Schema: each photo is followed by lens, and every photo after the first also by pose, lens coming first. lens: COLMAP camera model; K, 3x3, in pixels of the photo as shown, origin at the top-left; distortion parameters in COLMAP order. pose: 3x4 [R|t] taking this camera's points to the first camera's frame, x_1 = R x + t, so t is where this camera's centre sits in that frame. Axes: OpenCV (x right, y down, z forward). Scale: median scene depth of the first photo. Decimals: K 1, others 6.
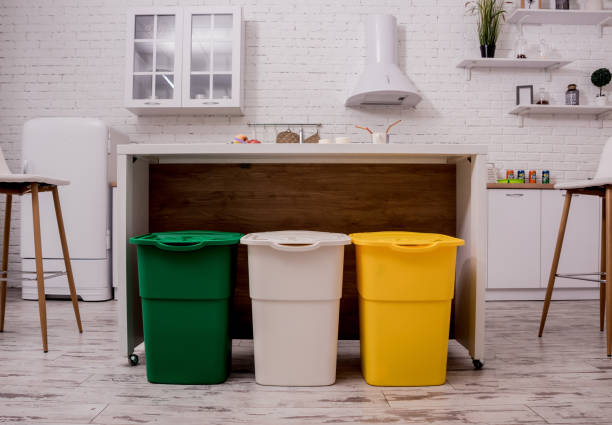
lens RADIAL K [[521.7, 0, 302.0], [0, 521.7, 215.1], [0, 0, 1]] dist [-0.125143, 0.033551]
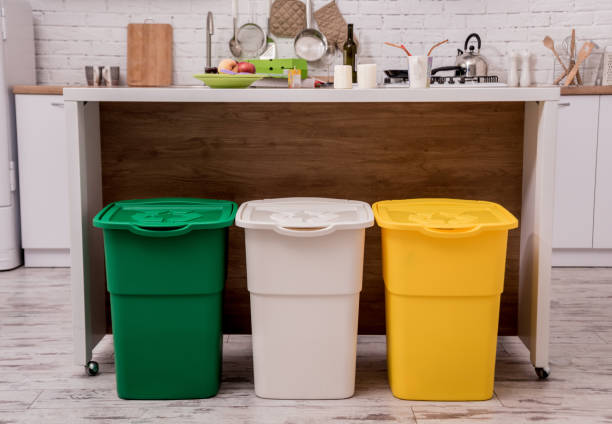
lens RADIAL K [[902.9, 0, 312.0], [0, 902.9, 210.0], [0, 0, 1]] dist [0.151710, 0.000000]
pose [[0.999992, -0.002893, 0.002596, -0.003145], [0.002512, 0.990677, 0.136209, -0.119363], [-0.002966, -0.136202, 0.990677, -0.285372]]
